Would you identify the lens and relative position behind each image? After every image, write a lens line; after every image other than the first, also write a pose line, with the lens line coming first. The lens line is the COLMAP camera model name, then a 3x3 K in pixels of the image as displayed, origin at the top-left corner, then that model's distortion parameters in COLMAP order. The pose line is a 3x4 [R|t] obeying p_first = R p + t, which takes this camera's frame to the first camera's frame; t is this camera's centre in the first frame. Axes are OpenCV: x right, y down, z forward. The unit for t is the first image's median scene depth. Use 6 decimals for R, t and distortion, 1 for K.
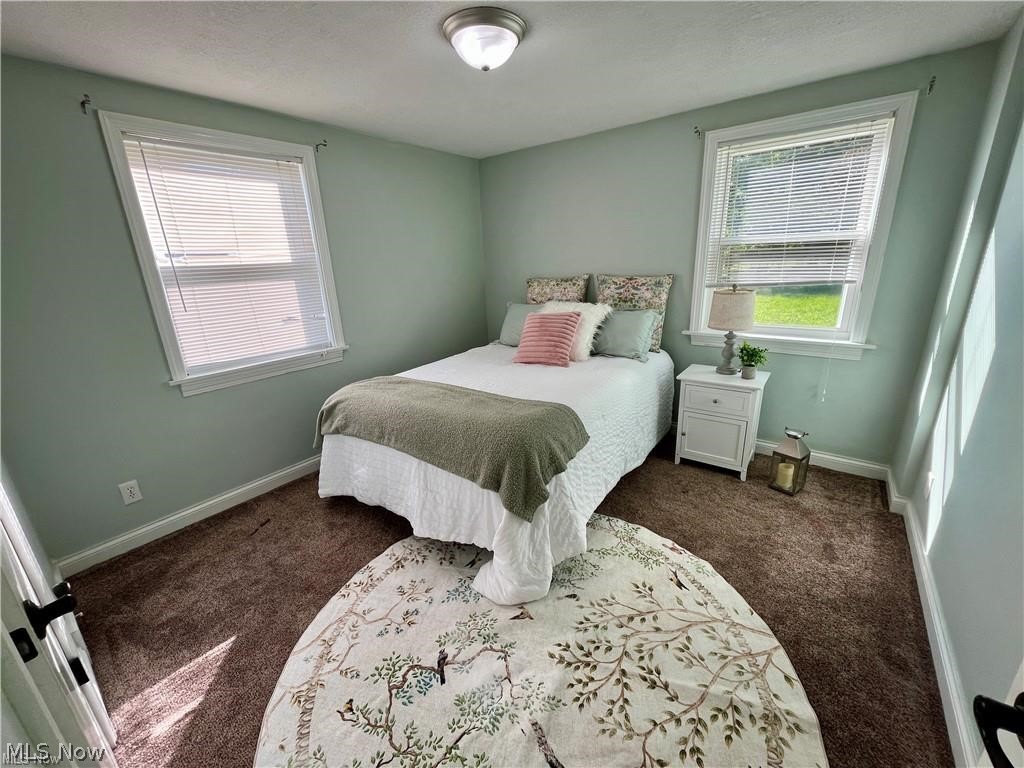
lens RADIAL K [[412.1, 0, 509.5], [0, 412.1, 386.5], [0, 0, 1]] dist [-0.004837, -0.000337]
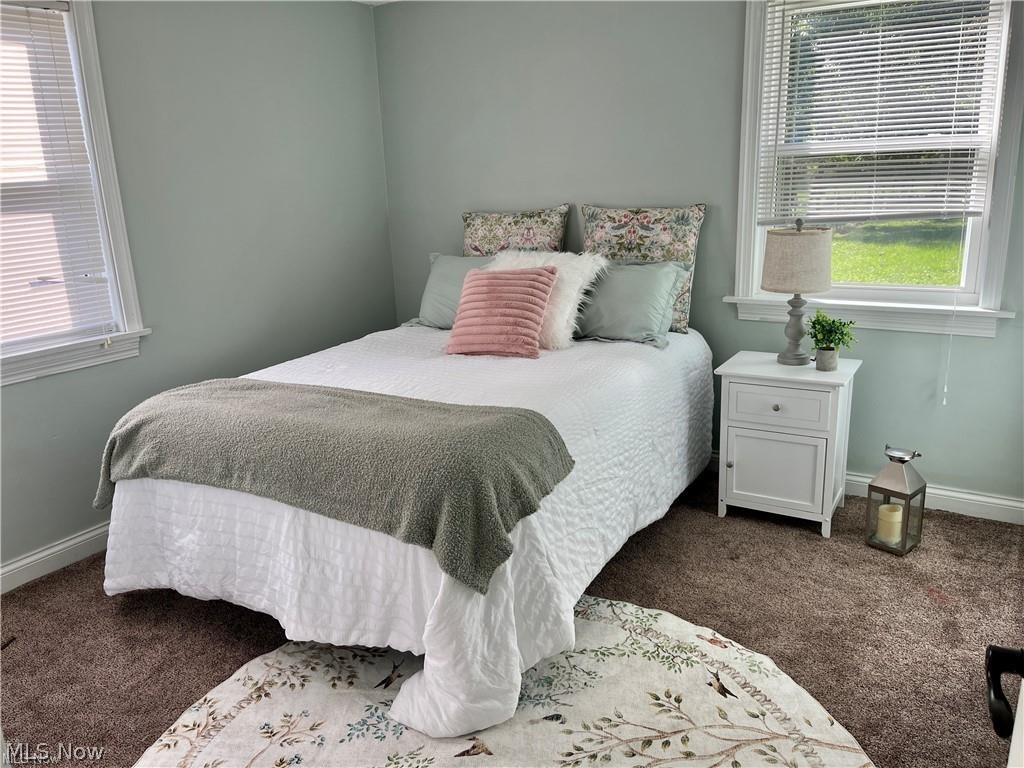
lens RADIAL K [[778.7, 0, 505.7], [0, 778.7, 381.1], [0, 0, 1]] dist [0.049051, -0.067209]
pose [[0.994905, -0.021515, 0.098492, -0.019011], [0.026060, 0.998643, -0.045087, 0.043041], [-0.097389, 0.047424, 0.994116, -0.141739]]
